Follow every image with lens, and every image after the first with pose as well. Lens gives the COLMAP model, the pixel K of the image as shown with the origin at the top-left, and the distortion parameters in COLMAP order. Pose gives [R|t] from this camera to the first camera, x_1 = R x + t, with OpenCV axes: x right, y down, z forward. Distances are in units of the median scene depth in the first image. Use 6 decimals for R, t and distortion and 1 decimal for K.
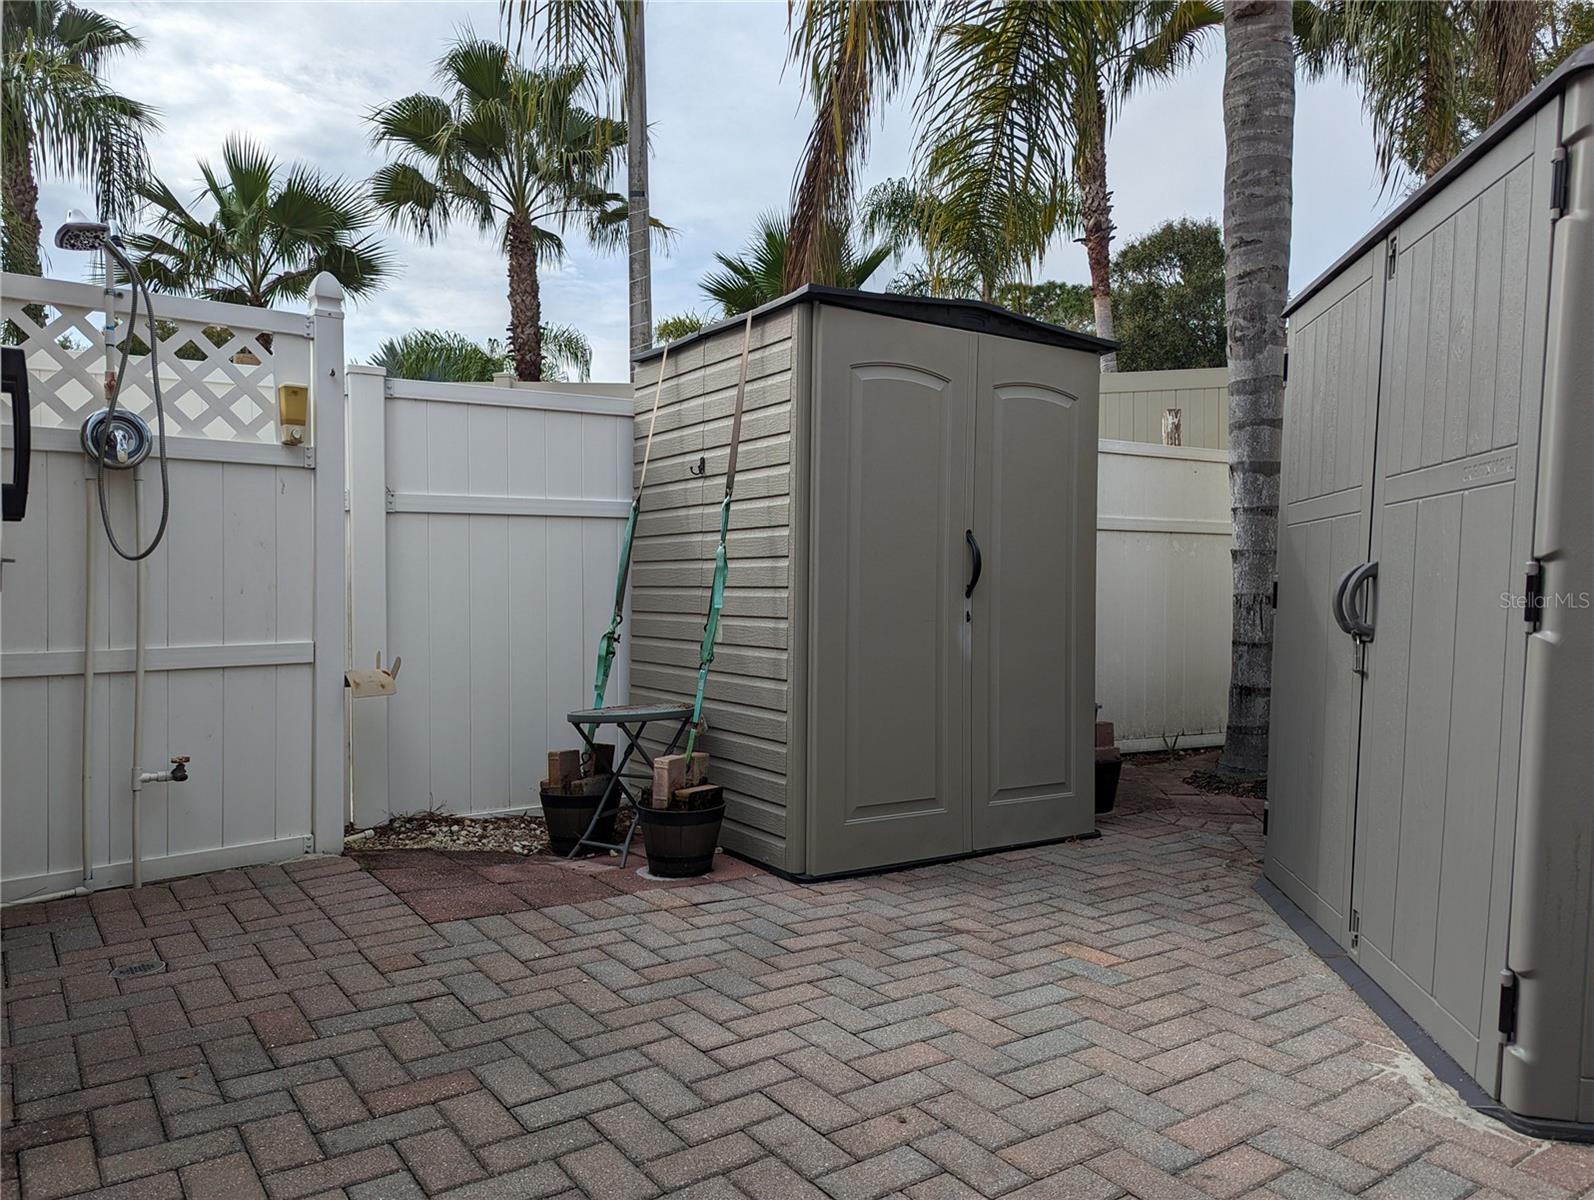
lens RADIAL K [[1119.2, 0, 798.8], [0, 1119.2, 602.6], [0, 0, 1]] dist [0.054771, -0.027121]
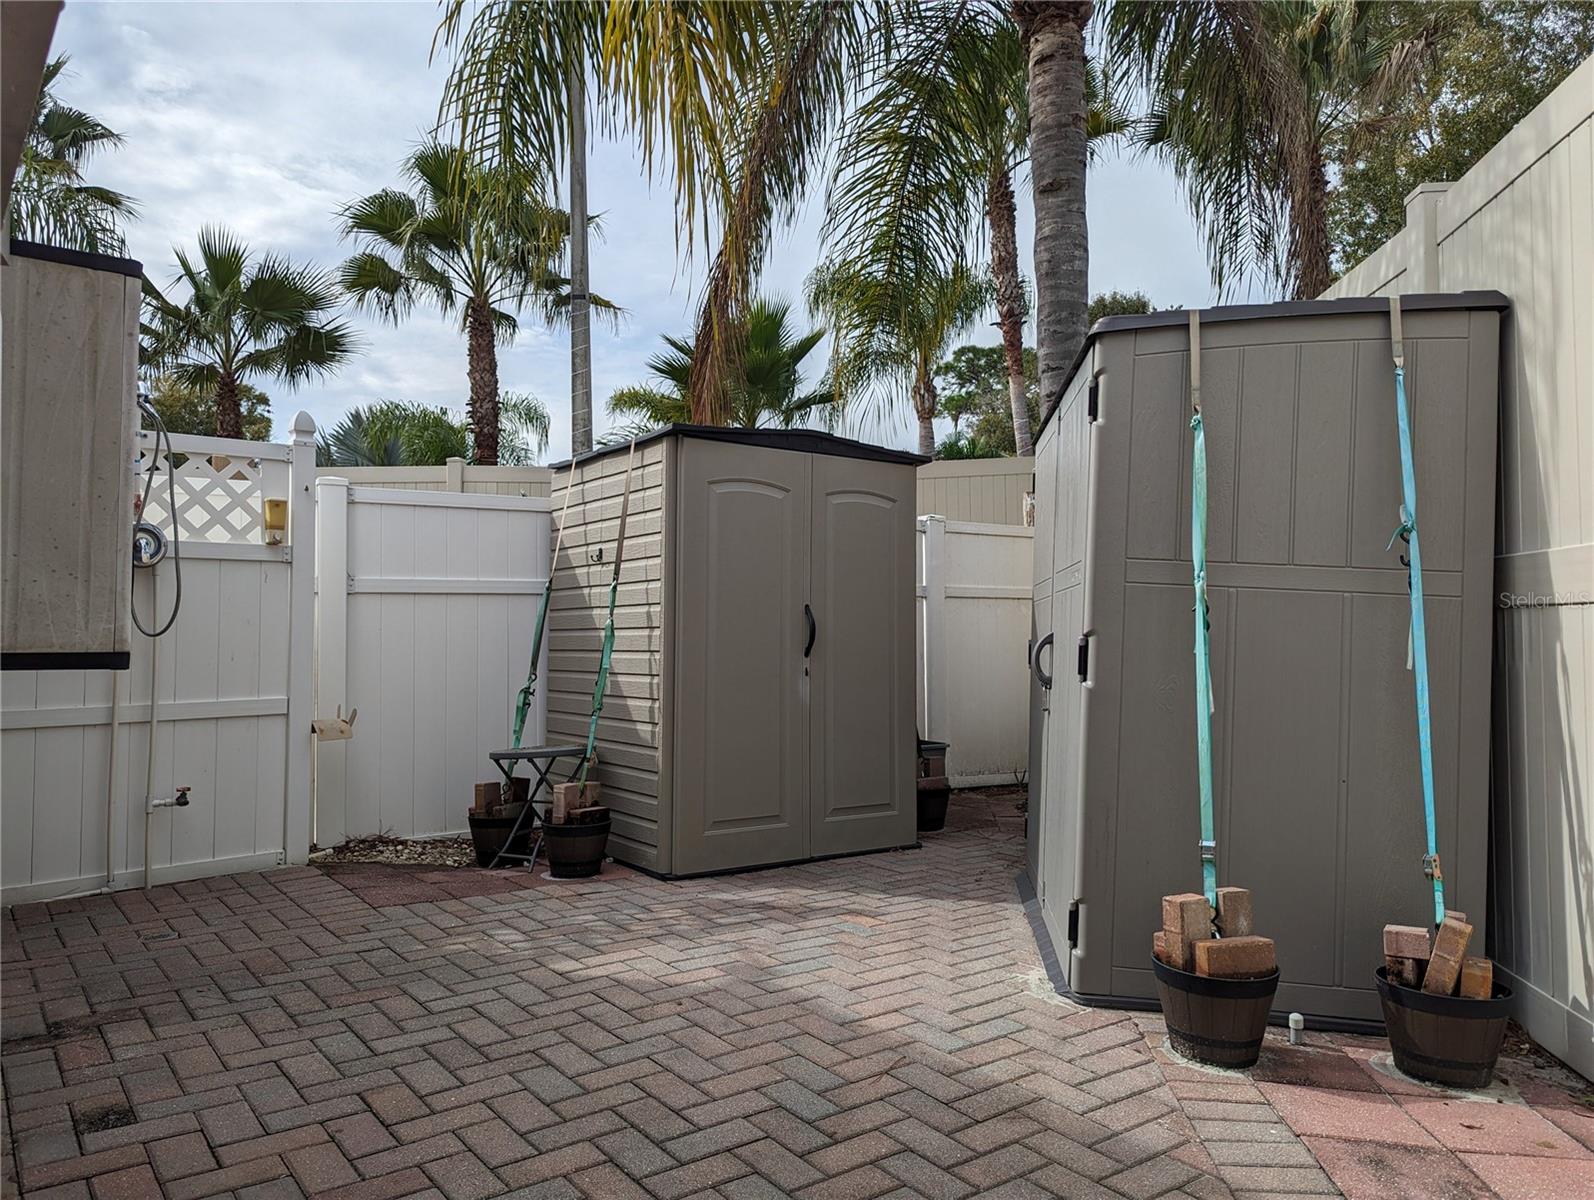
lens RADIAL K [[1119.2, 0, 795.7], [0, 1119.2, 597.6], [0, 0, 1]] dist [0.054771, -0.027121]
pose [[0.999637, -0.006367, 0.026176, 0.110385], [0.007727, 0.998607, -0.052193, -0.006419], [-0.025807, 0.052376, 0.998294, -0.292394]]
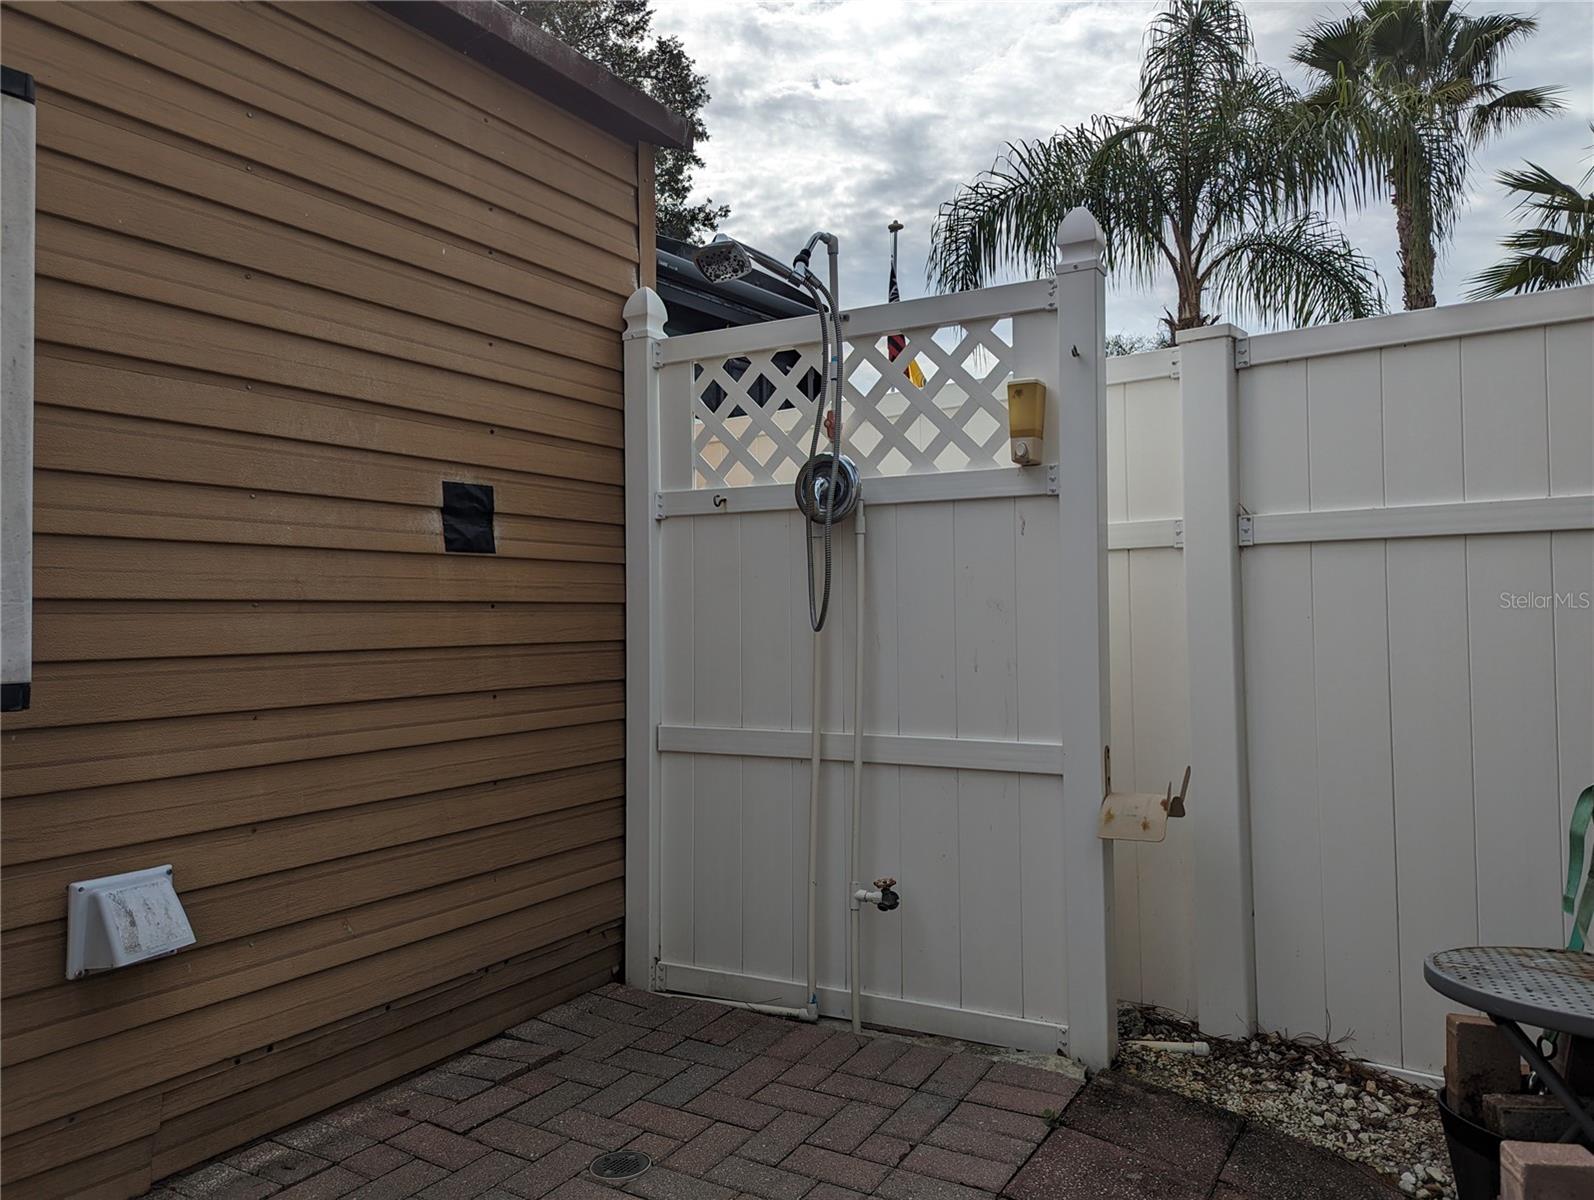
lens RADIAL K [[1119.2, 0, 798.3], [0, 1119.2, 592.8], [0, 0, 1]] dist [0.054771, -0.027121]
pose [[0.390507, -0.018943, -0.920405, 0.138880], [-0.008918, 0.999664, -0.024358, -0.039134], [0.920557, 0.017720, 0.390207, 0.567122]]
